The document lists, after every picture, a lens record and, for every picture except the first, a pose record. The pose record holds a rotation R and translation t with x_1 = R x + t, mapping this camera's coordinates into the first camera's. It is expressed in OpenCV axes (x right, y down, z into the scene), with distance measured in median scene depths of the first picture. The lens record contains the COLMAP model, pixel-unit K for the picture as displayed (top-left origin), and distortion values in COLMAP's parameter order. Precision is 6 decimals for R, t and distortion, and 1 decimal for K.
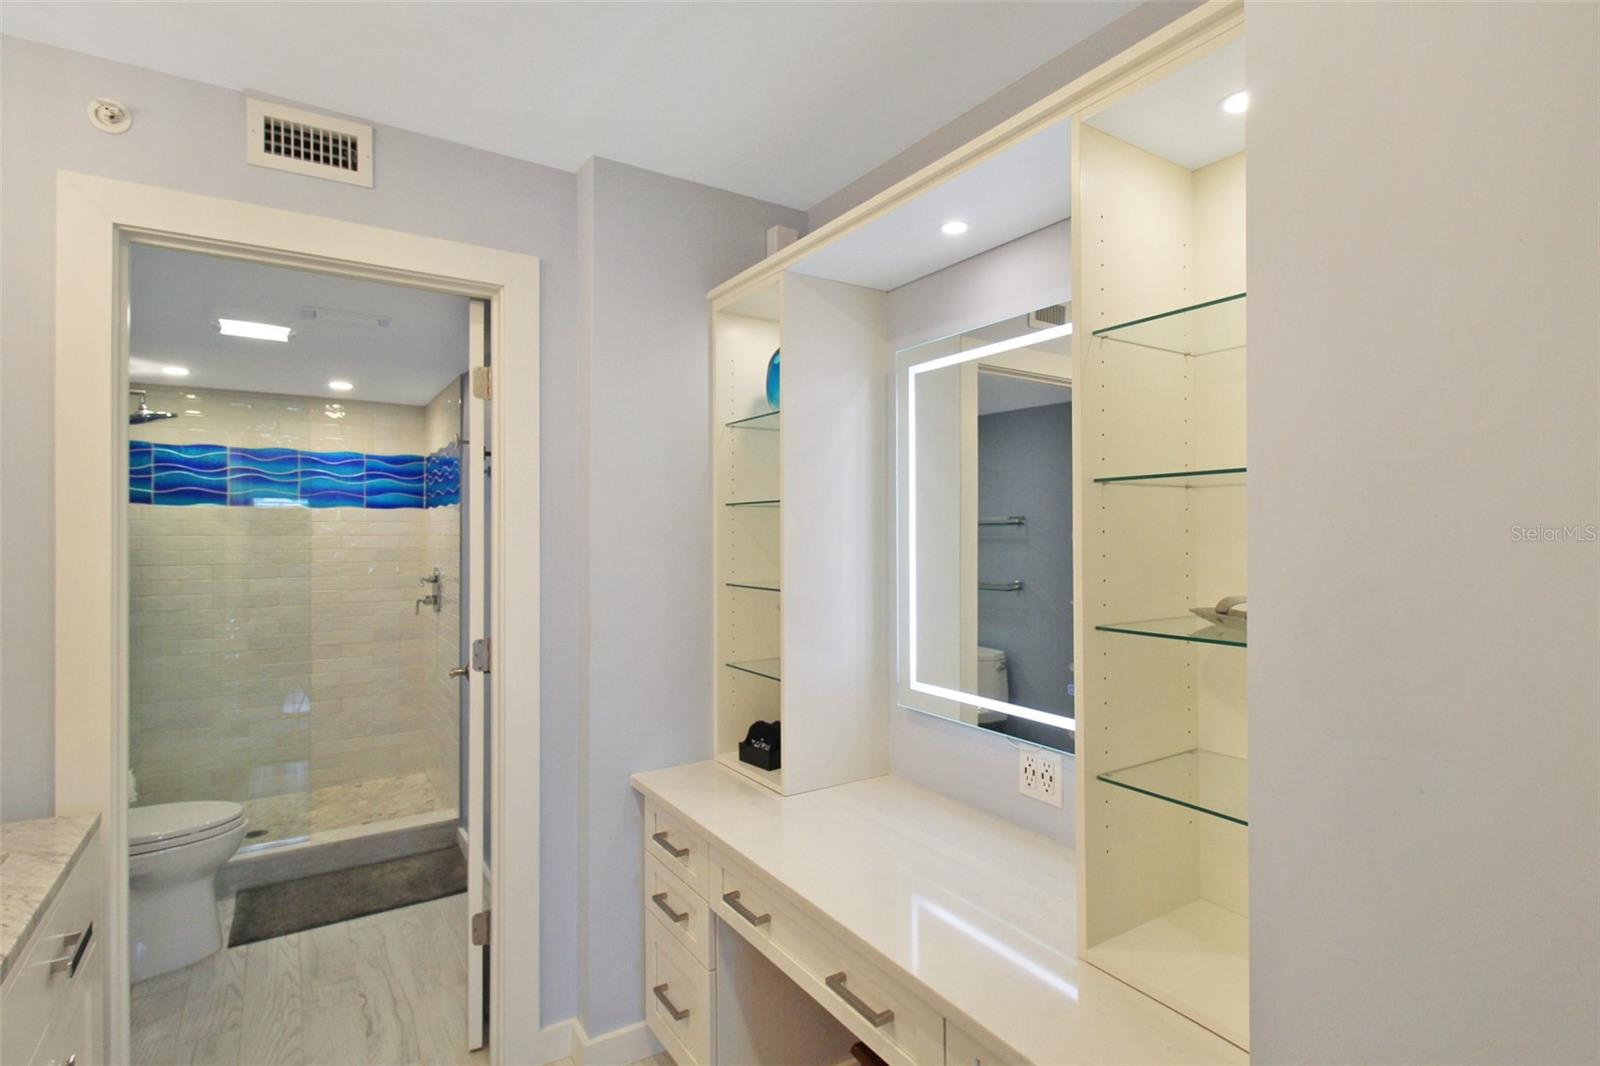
lens RADIAL K [[803.4, 0, 800.0], [0, 803.4, 533.0], [0, 0, 1]] dist [0.002834, -0.000248]
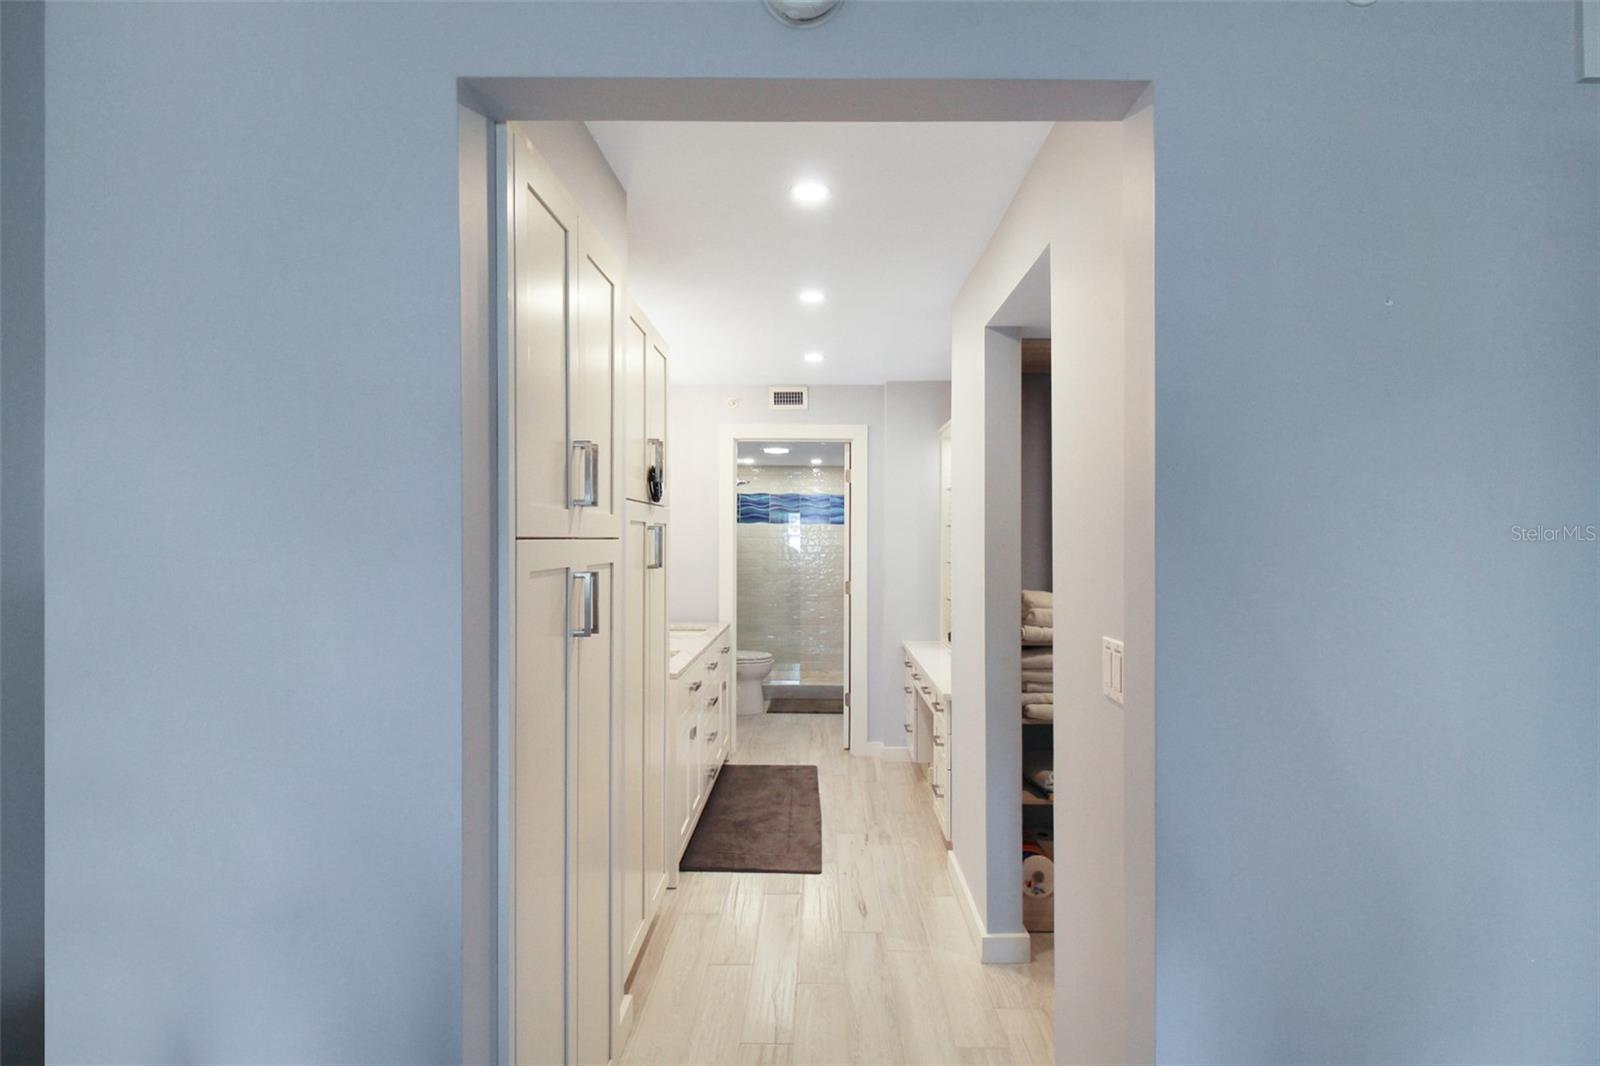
lens RADIAL K [[803.4, 0, 800.0], [0, 803.4, 533.0], [0, 0, 1]] dist [0.002834, -0.000248]
pose [[0.827716, 0.001083, -0.561147, 0.546004], [-0.004381, 0.999980, -0.004532, -0.001274], [0.561131, 0.006210, 0.827704, -0.706675]]
